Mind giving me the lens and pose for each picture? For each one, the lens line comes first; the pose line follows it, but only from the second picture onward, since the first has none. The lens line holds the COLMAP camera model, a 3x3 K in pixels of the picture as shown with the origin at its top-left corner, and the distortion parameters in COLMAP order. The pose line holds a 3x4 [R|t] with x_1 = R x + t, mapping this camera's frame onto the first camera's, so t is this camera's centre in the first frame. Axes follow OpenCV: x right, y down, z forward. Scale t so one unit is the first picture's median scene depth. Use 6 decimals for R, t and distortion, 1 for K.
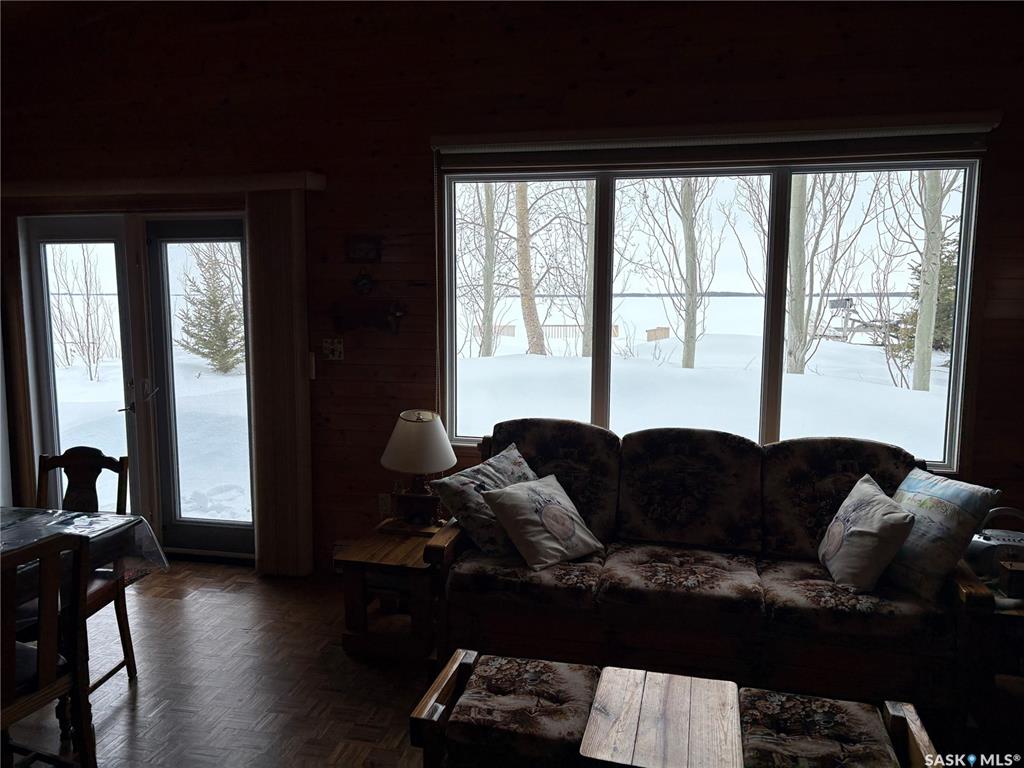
lens RADIAL K [[770.4, 0, 512.0], [0, 770.4, 384.0], [0, 0, 1]] dist [0.062727, 0.000346]
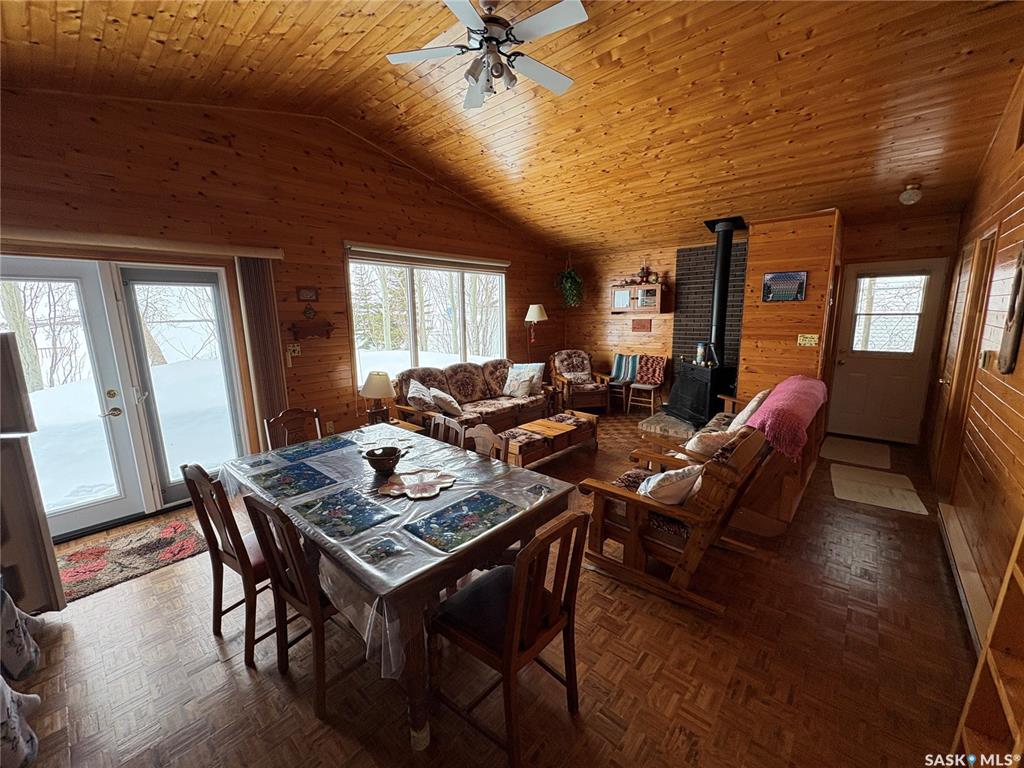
lens RADIAL K [[406.3, 0, 512.0], [0, 406.3, 384.0], [0, 0, 1]] dist [0.000240, 0.000270]
pose [[0.485734, -0.167225, 0.857961, -0.928482], [0.126505, 0.984645, 0.120296, -0.018699], [-0.864904, 0.050105, 0.499431, 0.102390]]
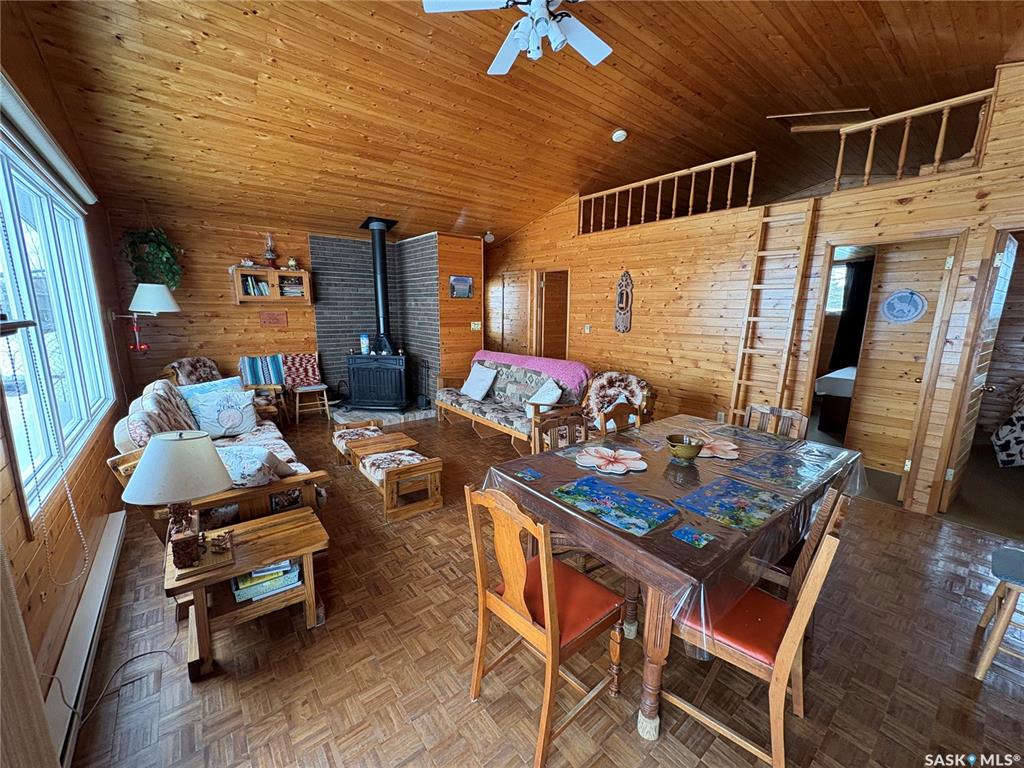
lens RADIAL K [[406.3, 0, 512.0], [0, 406.3, 384.0], [0, 0, 1]] dist [0.000240, 0.000270]
pose [[-0.779121, -0.129607, 0.613330, -0.684517], [0.059576, 0.958656, 0.278260, -0.116777], [-0.624037, 0.253337, -0.739188, 1.091786]]
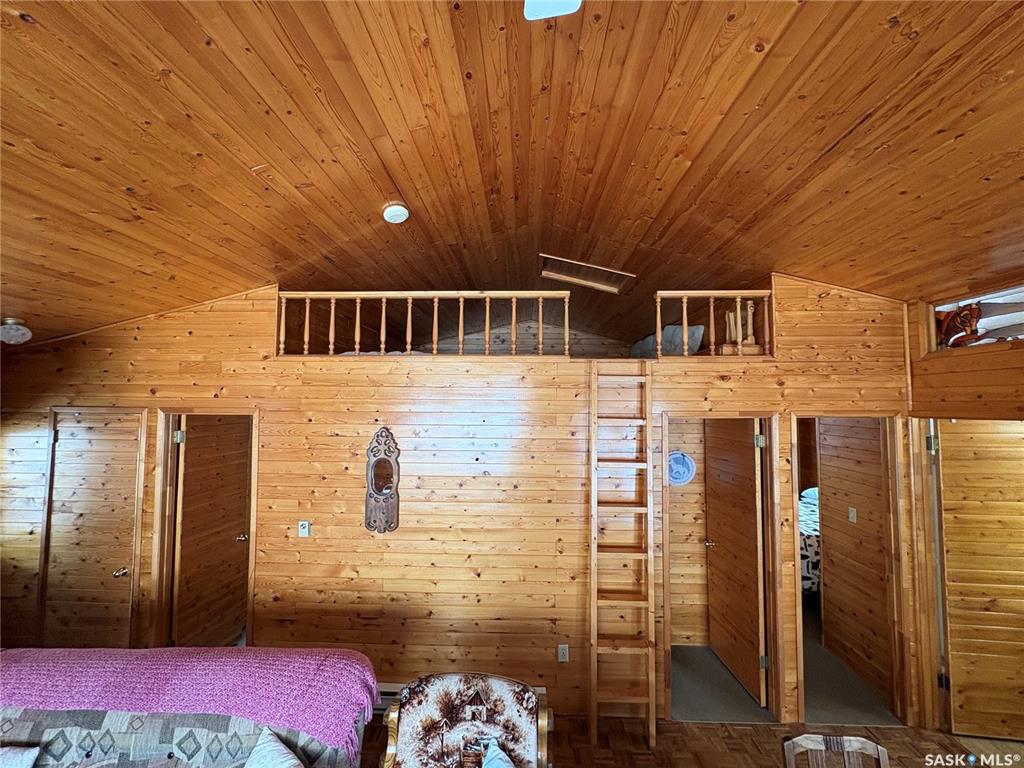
lens RADIAL K [[406.3, 0, 512.0], [0, 406.3, 384.0], [0, 0, 1]] dist [0.000240, 0.000270]
pose [[-0.982861, -0.019374, -0.183325, -0.203889], [-0.031513, 0.997482, 0.063535, -0.220997], [0.181633, 0.068223, -0.980997, 0.587279]]
